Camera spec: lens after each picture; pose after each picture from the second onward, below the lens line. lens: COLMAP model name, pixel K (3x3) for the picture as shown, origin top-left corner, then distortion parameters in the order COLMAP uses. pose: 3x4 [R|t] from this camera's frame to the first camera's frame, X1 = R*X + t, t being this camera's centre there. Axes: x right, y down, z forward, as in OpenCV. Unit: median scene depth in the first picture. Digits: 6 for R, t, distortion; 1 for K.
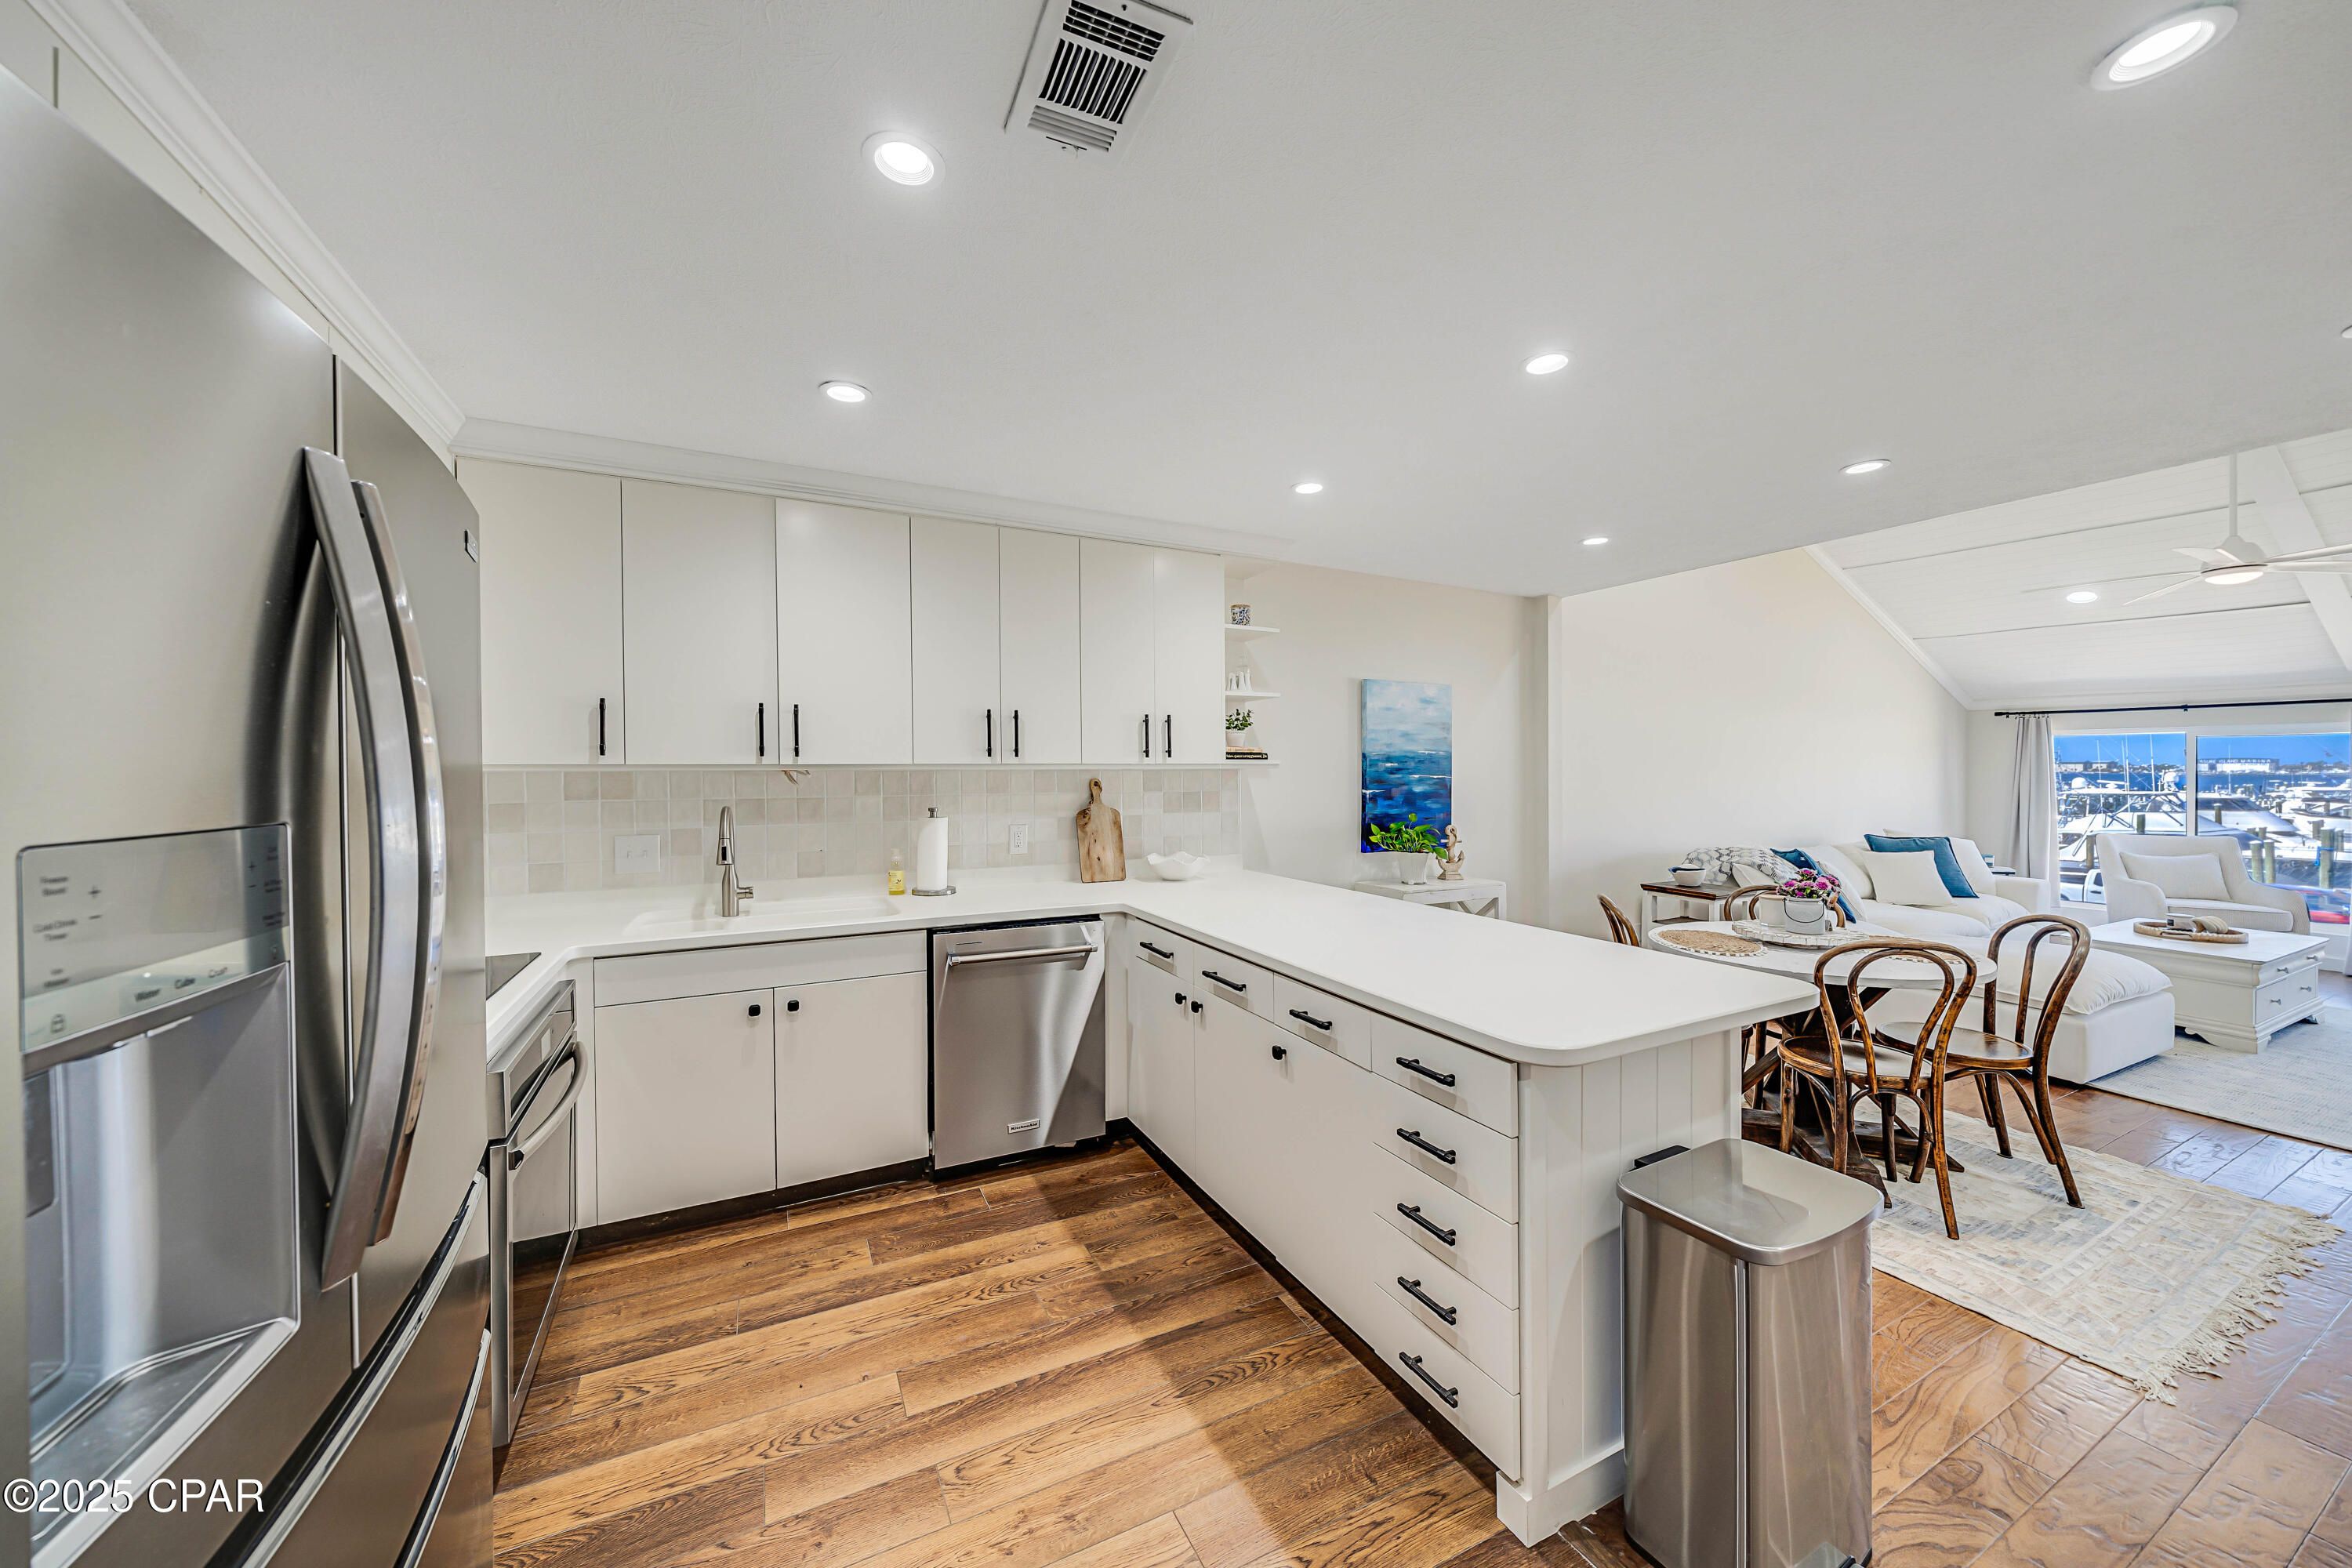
lens RADIAL K [[820.7, 0, 1168.5], [0, 820.7, 788.8], [0, 0, 1]] dist [-0.003714, -0.000004]
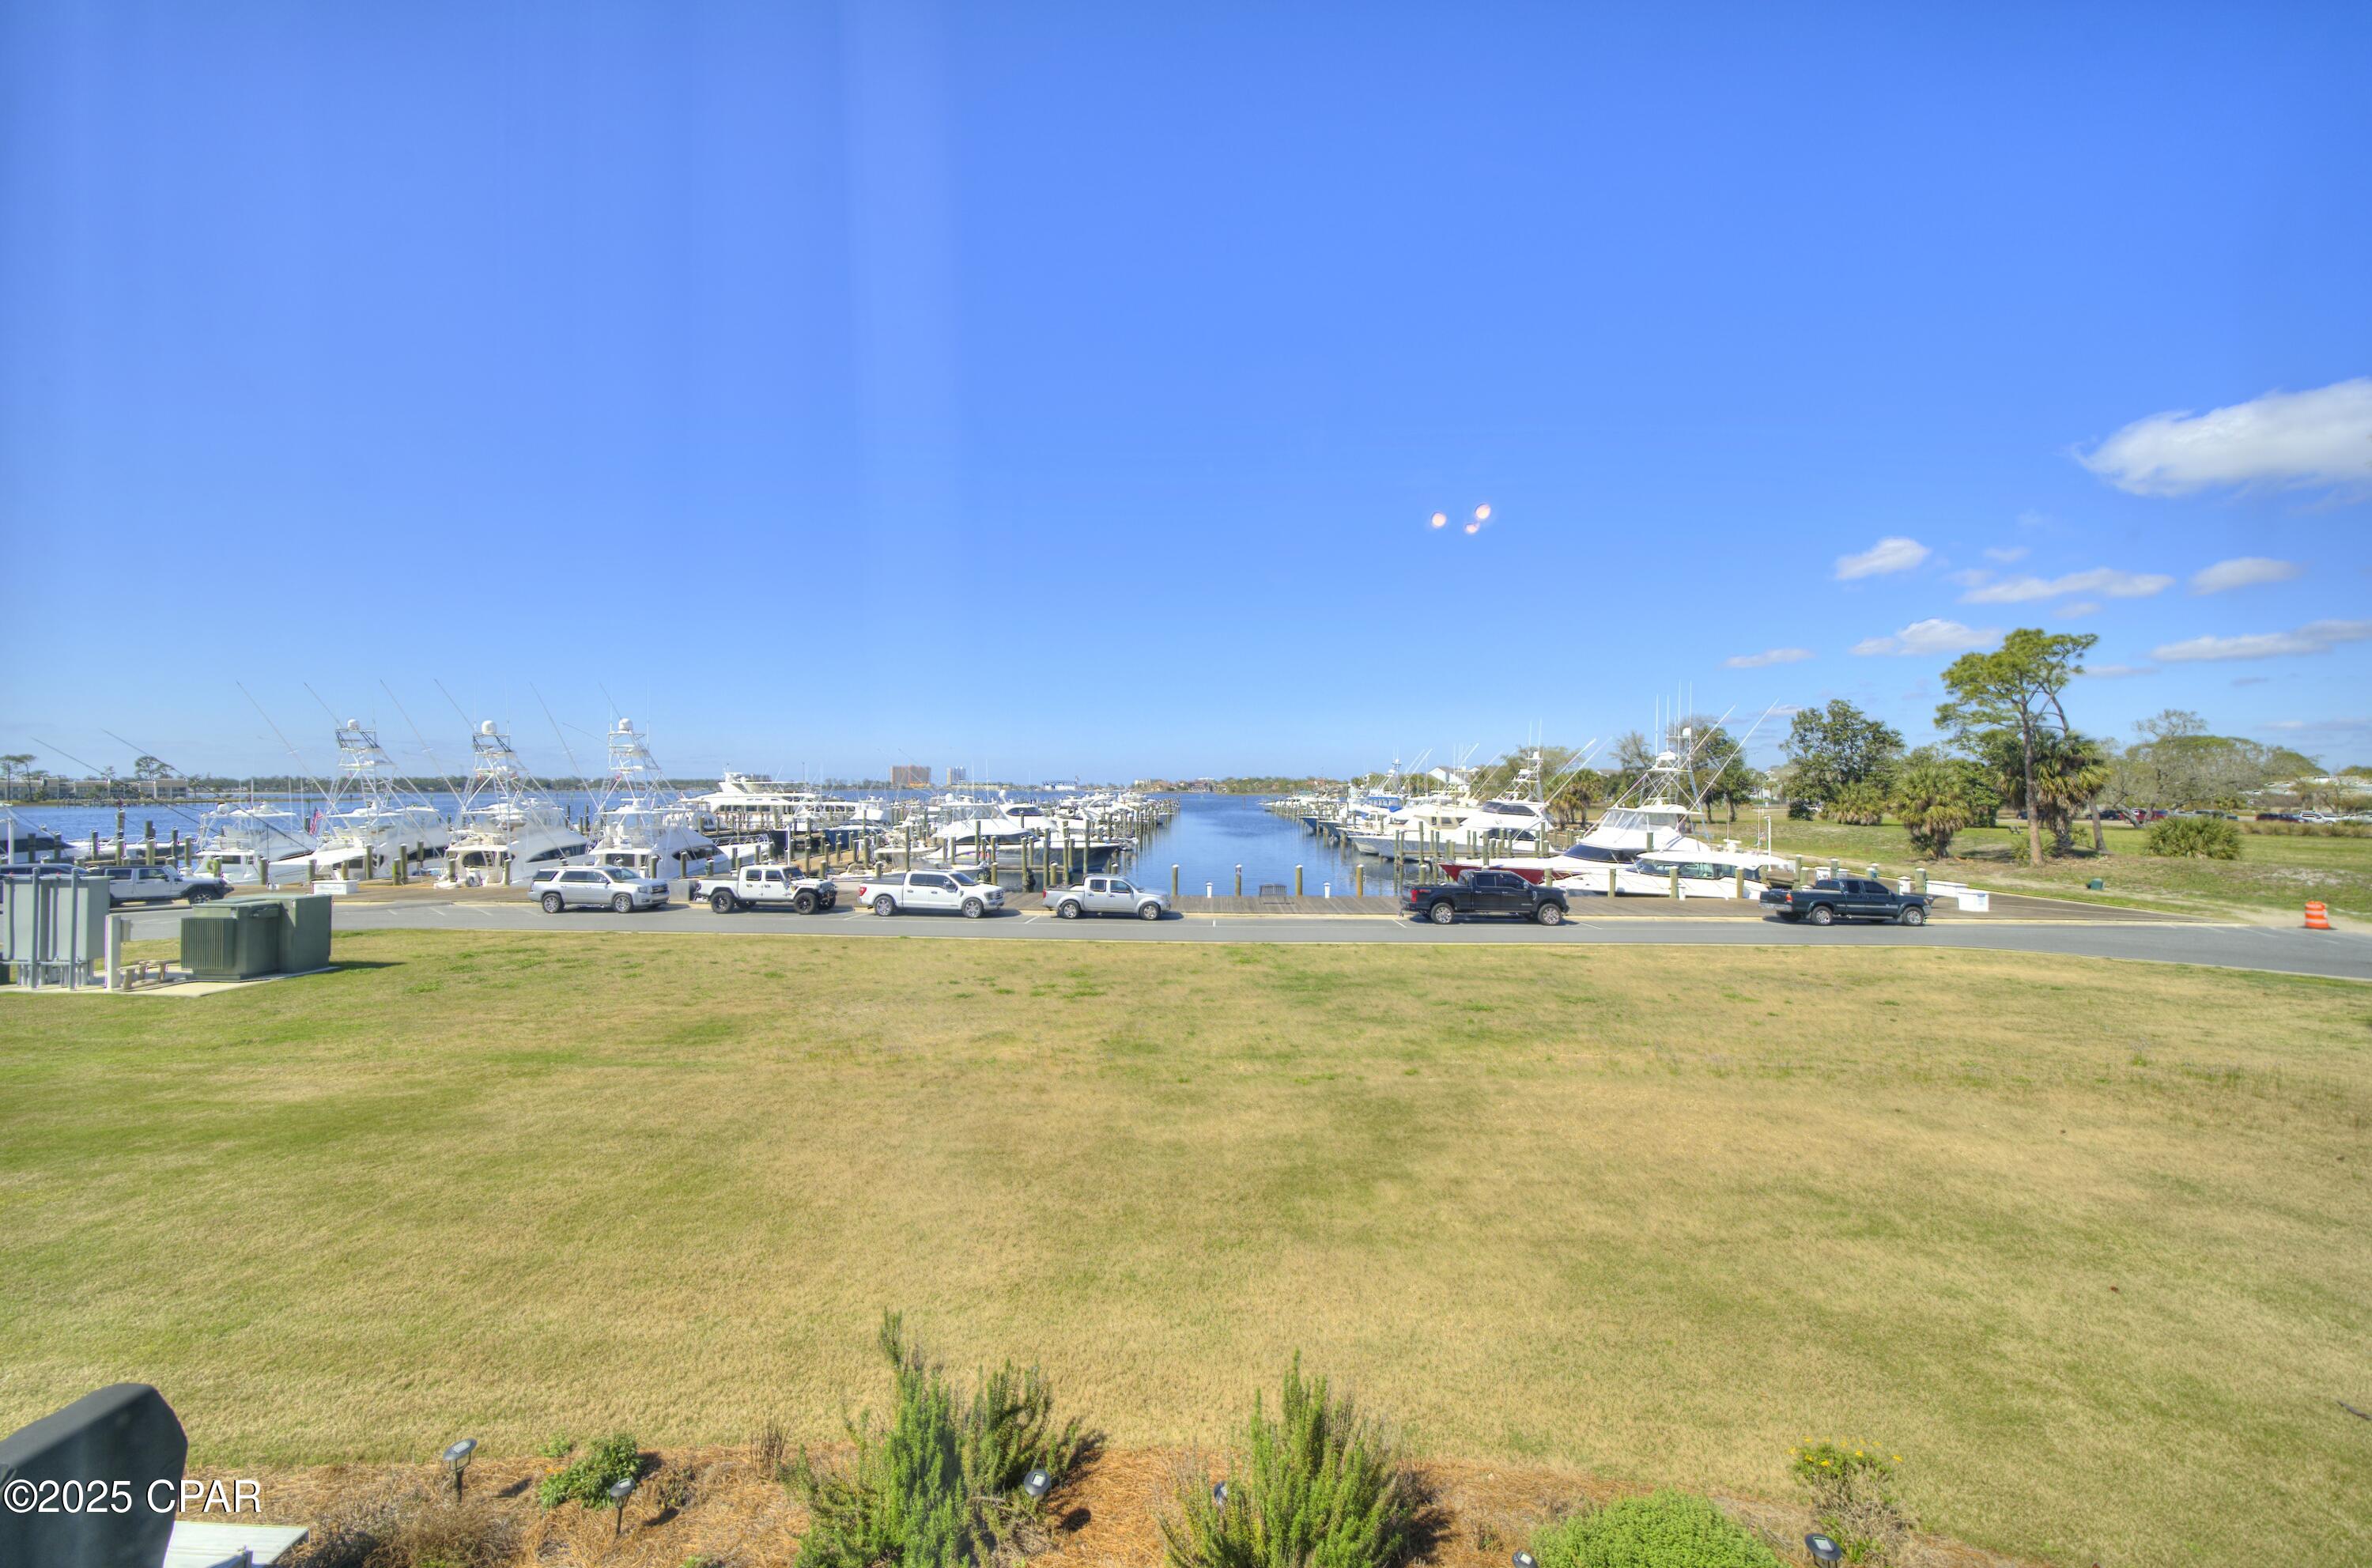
lens RADIAL K [[822.5, 0, 1161.8], [0, 822.5, 785.1], [0, 0, 1]] dist [-0.012070, 0.000053]
pose [[0.505571, 0.006576, 0.862760, 2.945449], [0.016780, 0.999707, -0.017453, 0.026565], [-0.862622, 0.023301, 0.505313, 1.026942]]
